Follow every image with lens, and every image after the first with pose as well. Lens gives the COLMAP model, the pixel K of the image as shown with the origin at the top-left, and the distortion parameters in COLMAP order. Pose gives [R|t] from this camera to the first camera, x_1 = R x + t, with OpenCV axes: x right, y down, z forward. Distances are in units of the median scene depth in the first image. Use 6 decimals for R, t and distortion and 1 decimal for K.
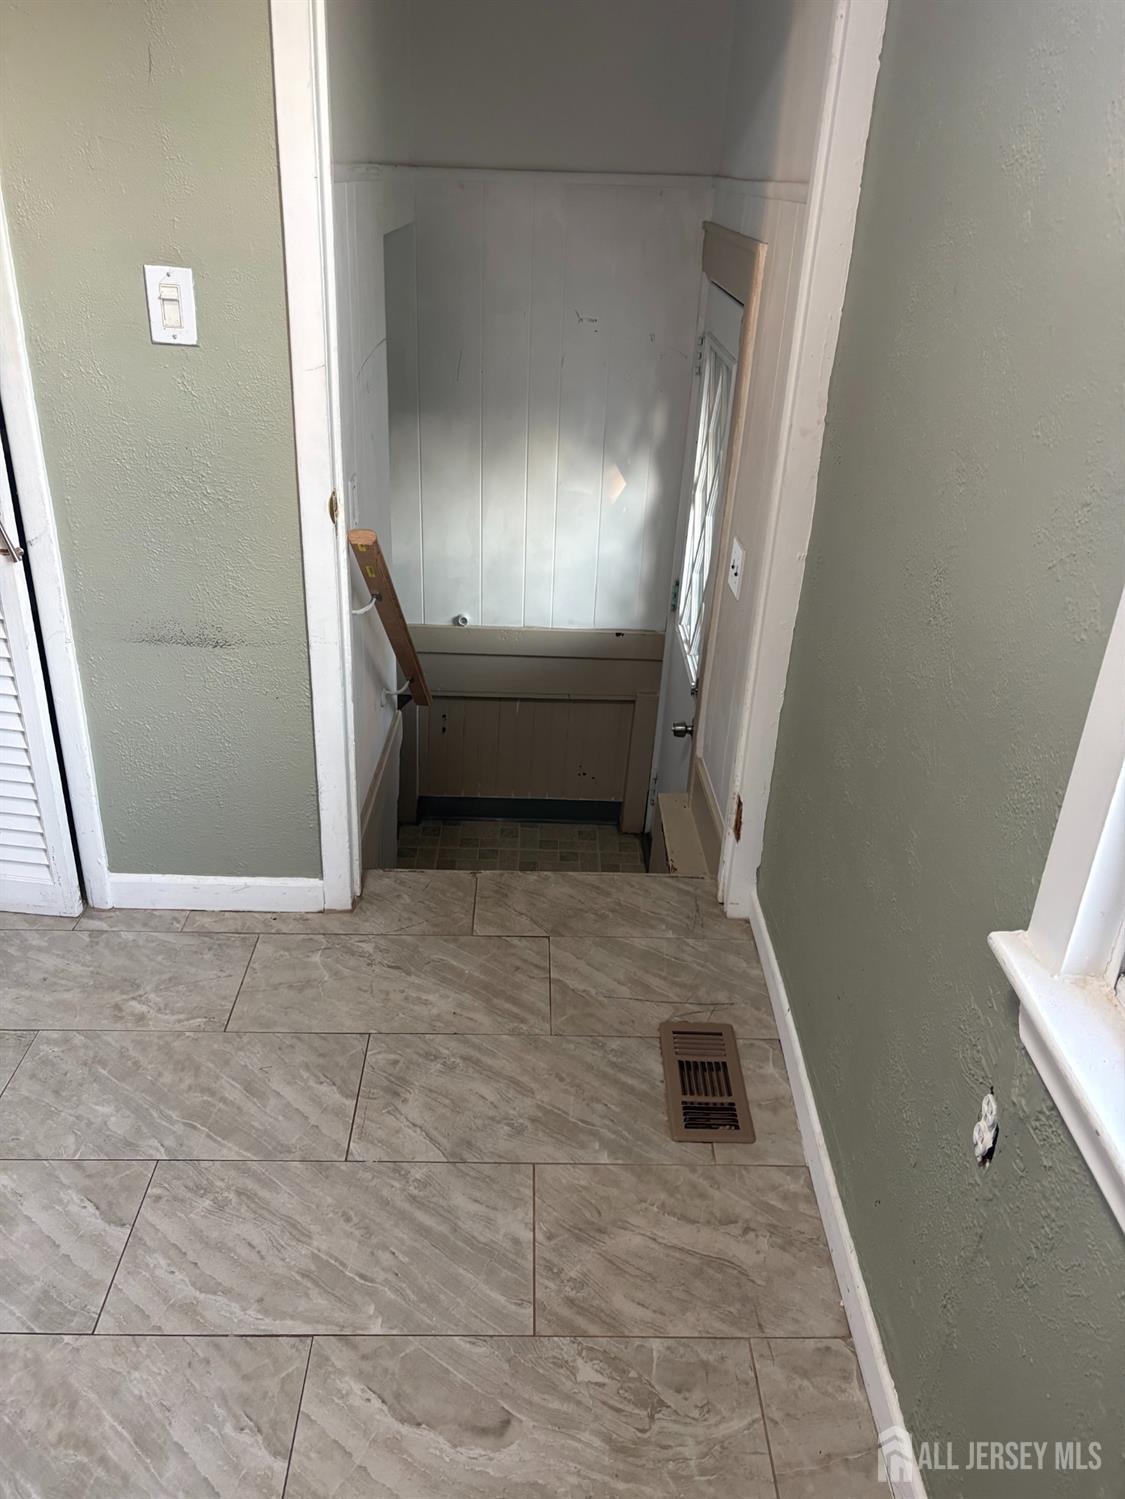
lens RADIAL K [[1145.2, 0, 563.9], [0, 1145.2, 740.5], [0, 0, 1]] dist [0.046388, -0.048303]
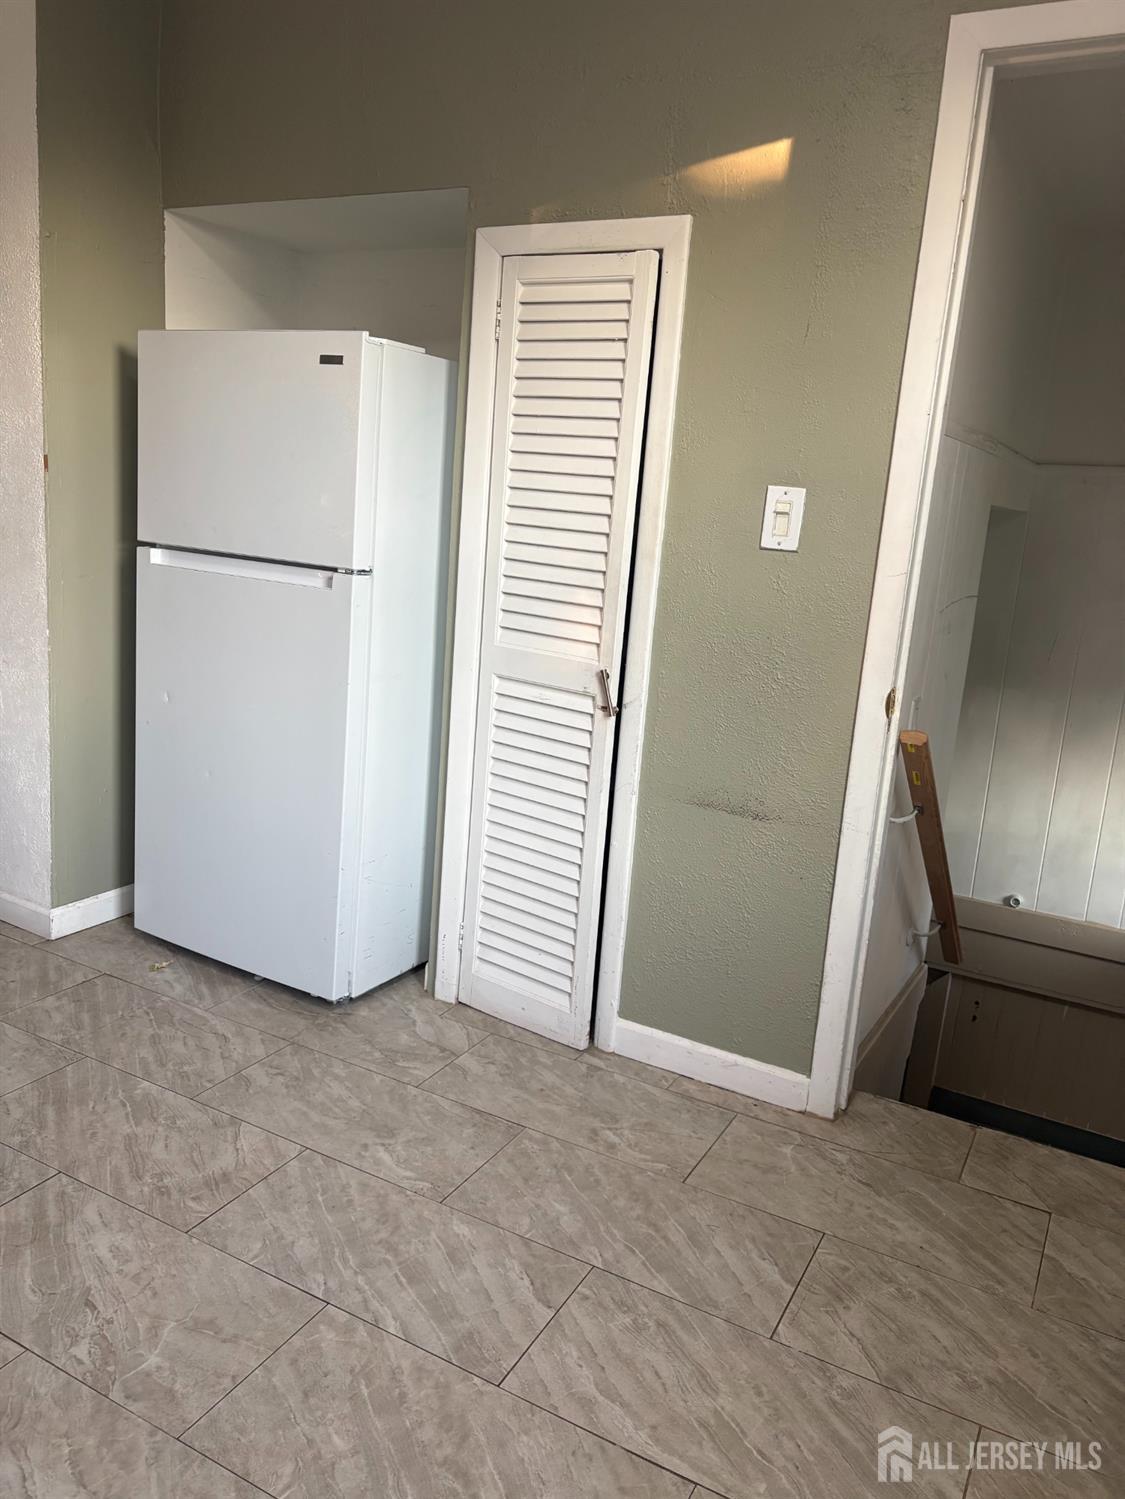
lens RADIAL K [[1145.2, 0, 553.0], [0, 1145.2, 746.5], [0, 0, 1]] dist [0.046388, -0.048303]
pose [[0.867847, 0.123887, -0.481137, 0.043359], [-0.251406, 0.944780, -0.210203, 0.133860], [0.428527, 0.303385, 0.851071, -0.017718]]
